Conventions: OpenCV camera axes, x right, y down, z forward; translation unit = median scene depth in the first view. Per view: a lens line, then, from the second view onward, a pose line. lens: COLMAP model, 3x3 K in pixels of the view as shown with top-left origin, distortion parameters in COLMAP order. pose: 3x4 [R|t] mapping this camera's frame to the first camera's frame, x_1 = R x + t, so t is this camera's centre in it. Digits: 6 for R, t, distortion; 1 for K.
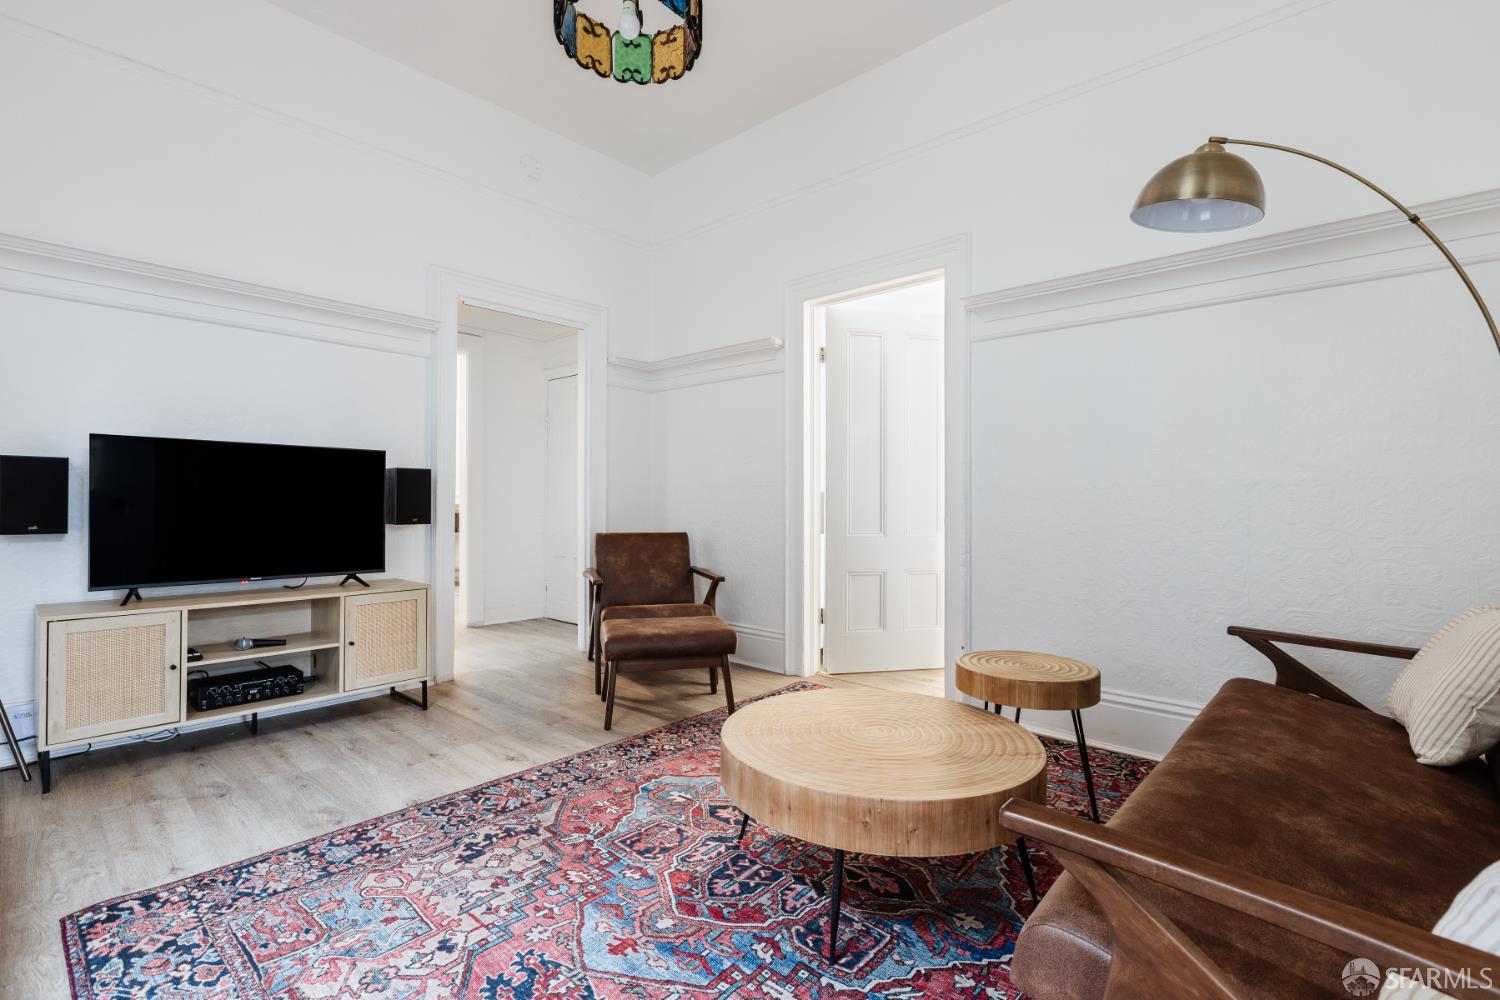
lens RADIAL K [[674.8, 0, 763.7], [0, 674.8, 497.4], [0, 0, 1]] dist [0.001672, -0.002025]
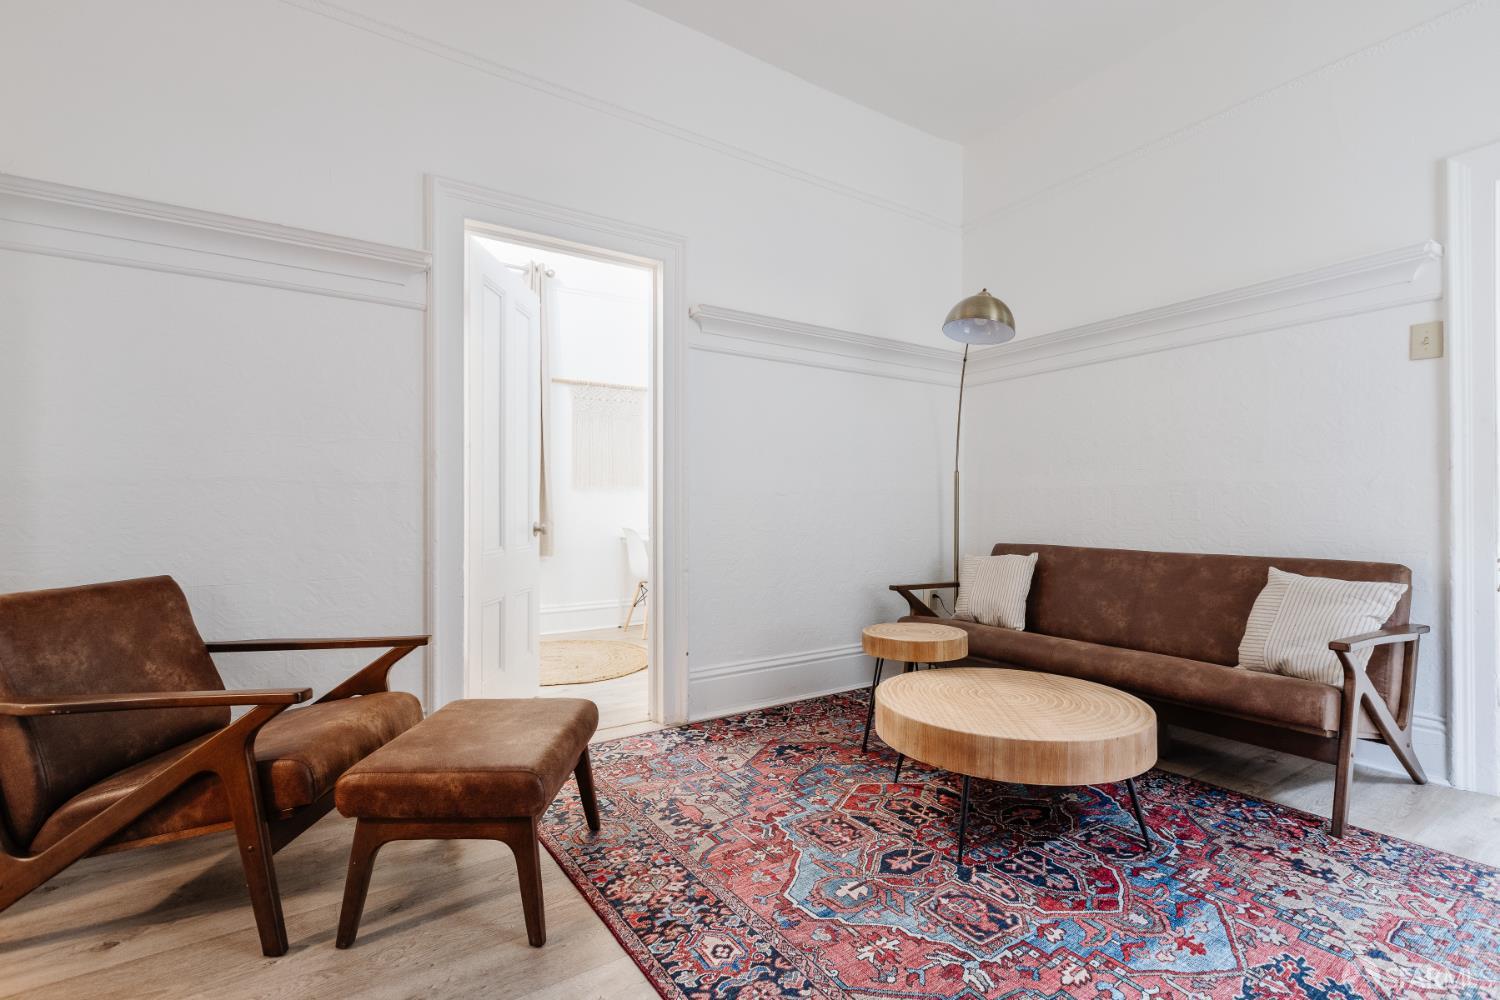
lens RADIAL K [[674.8, 0, 759.3], [0, 674.8, 498.7], [0, 0, 1]] dist [0.001672, -0.002025]
pose [[0.259860, 0.003305, 0.965641, -0.934601], [-0.000793, 0.999995, -0.003209, -0.003591], [-0.965646, 0.000068, 0.259861, 0.934362]]
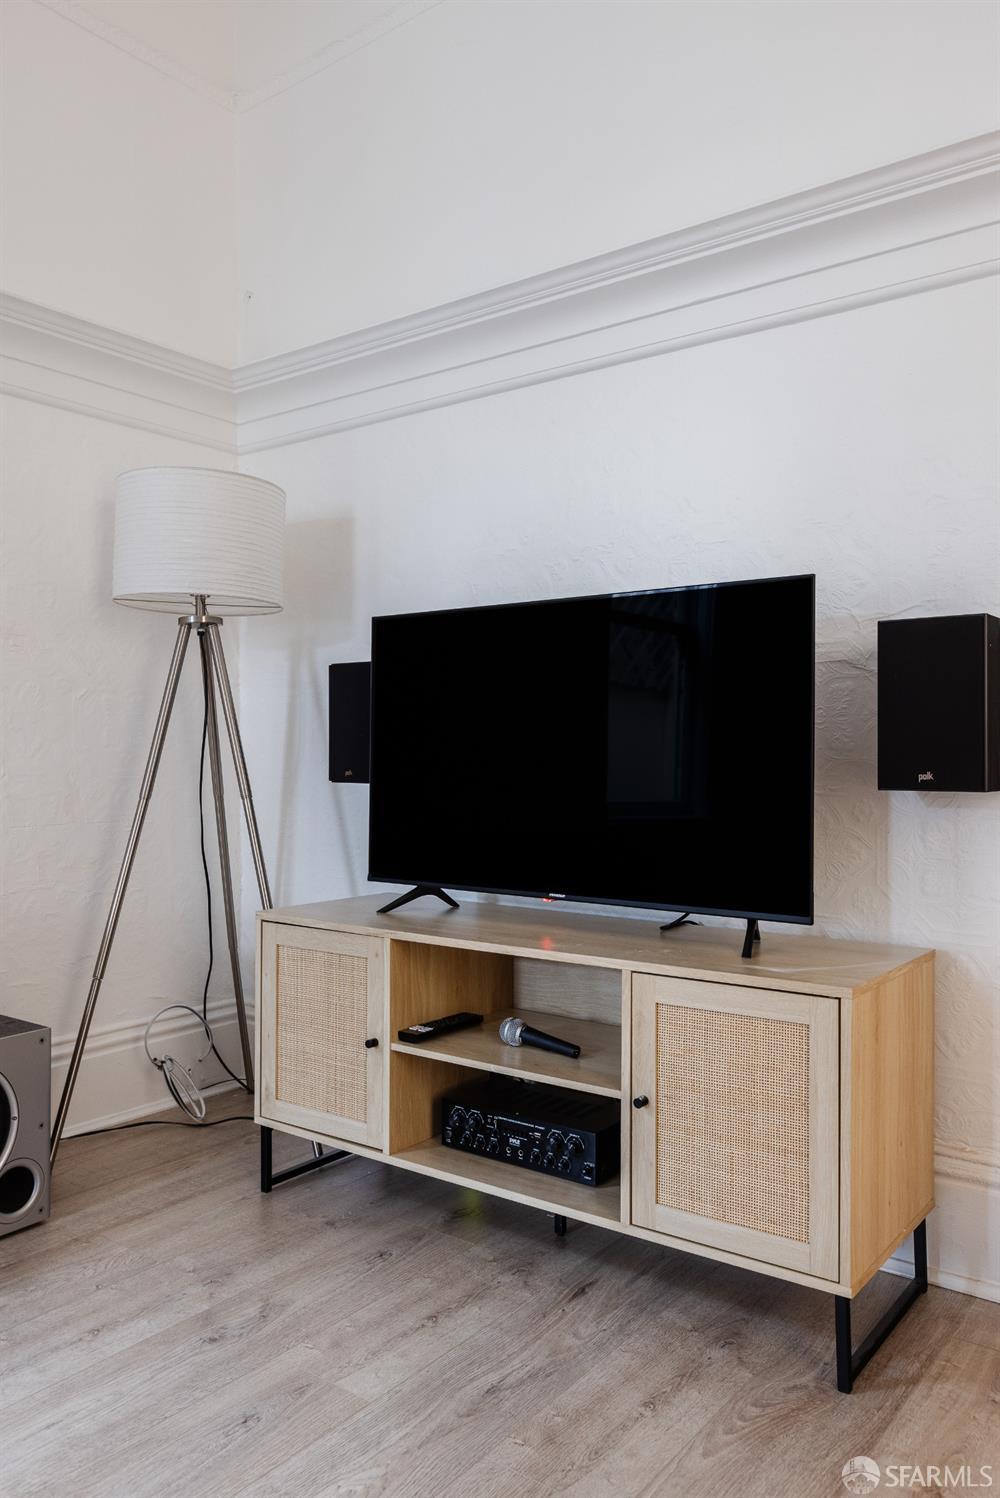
lens RADIAL K [[1129.8, 0, 493.1], [0, 1129.8, 745.9], [0, 0, 1]] dist [0.003393, 0.000245]
pose [[0.068724, -0.007595, -0.997607, 0.009885], [0.009737, 0.999928, -0.006942, 0.031046], [0.997588, -0.009237, 0.068793, 1.168122]]
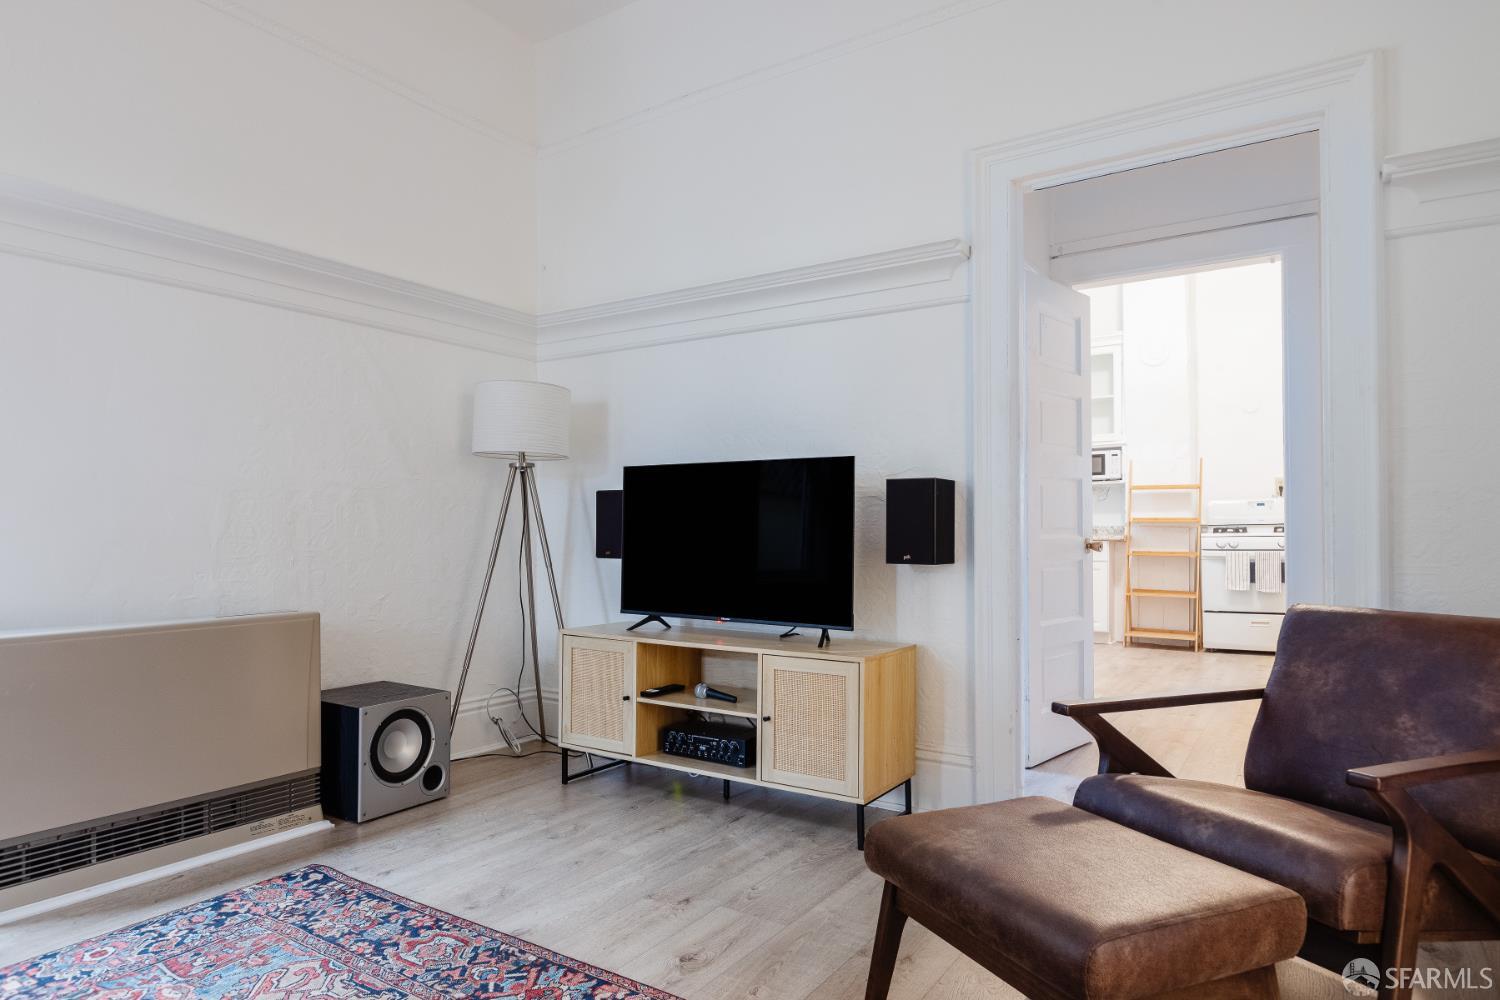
lens RADIAL K [[897.0, 0, 726.1], [0, 897.0, 523.1], [0, 0, 1]] dist [-0.003120, -0.003273]
pose [[0.125354, -0.011688, -0.992043, 0.496579], [0.005036, 0.999925, -0.011145, 0.013486], [0.992099, -0.003599, 0.125403, 1.106552]]
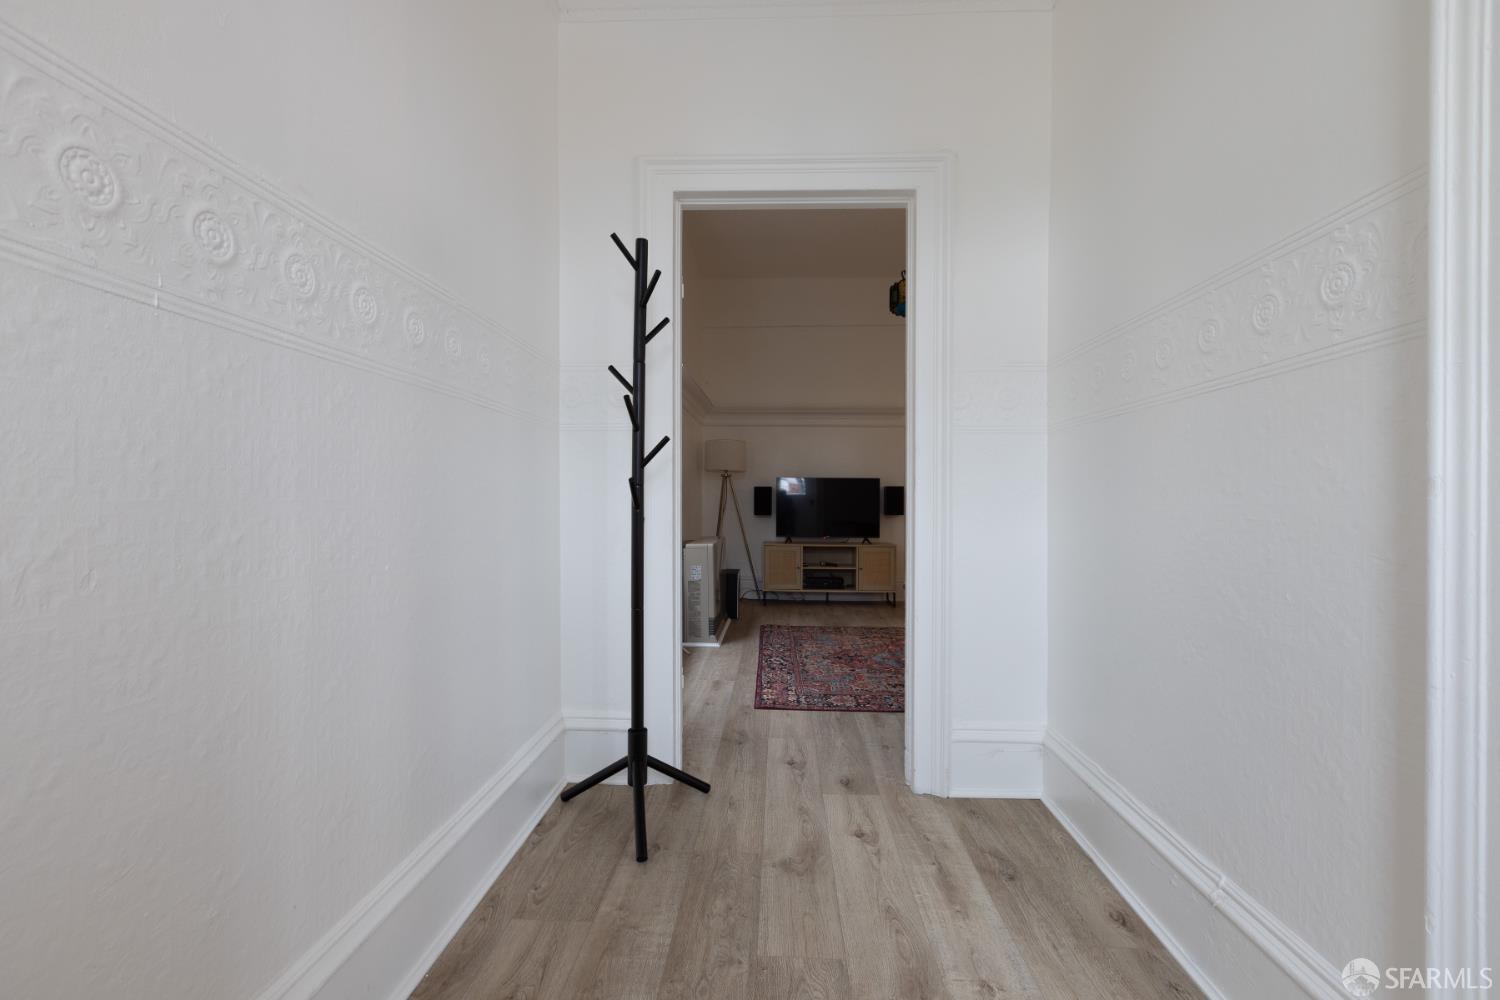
lens RADIAL K [[674.8, 0, 745.5], [0, 674.8, 499.5], [0, 0, 1]] dist [0.001672, -0.002025]
pose [[0.628516, 0.003817, -0.777787, 1.121118], [0.001998, 0.999977, 0.006522, -0.029636], [0.777794, -0.005653, 0.628494, -0.866694]]
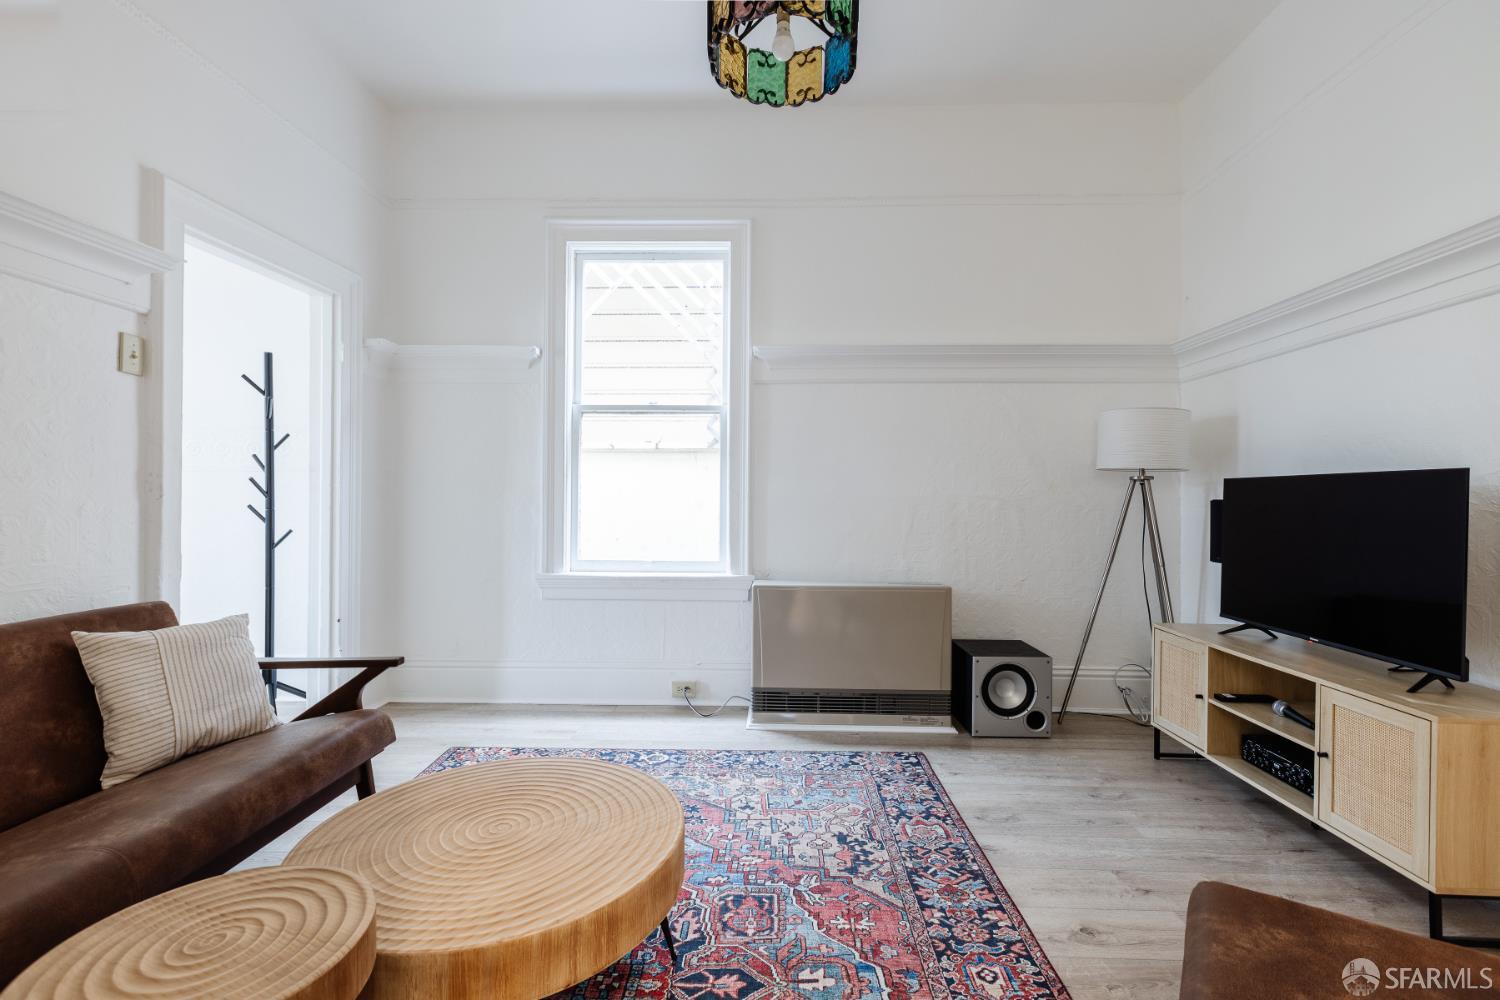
lens RADIAL K [[674.8, 0, 752.2], [0, 674.8, 497.1], [0, 0, 1]] dist [0.001672, -0.002025]
pose [[-0.776230, -0.013299, -0.630309, 0.386034], [-0.006841, 0.999896, -0.012673, -0.049062], [0.630412, -0.005525, -0.776241, 1.558485]]
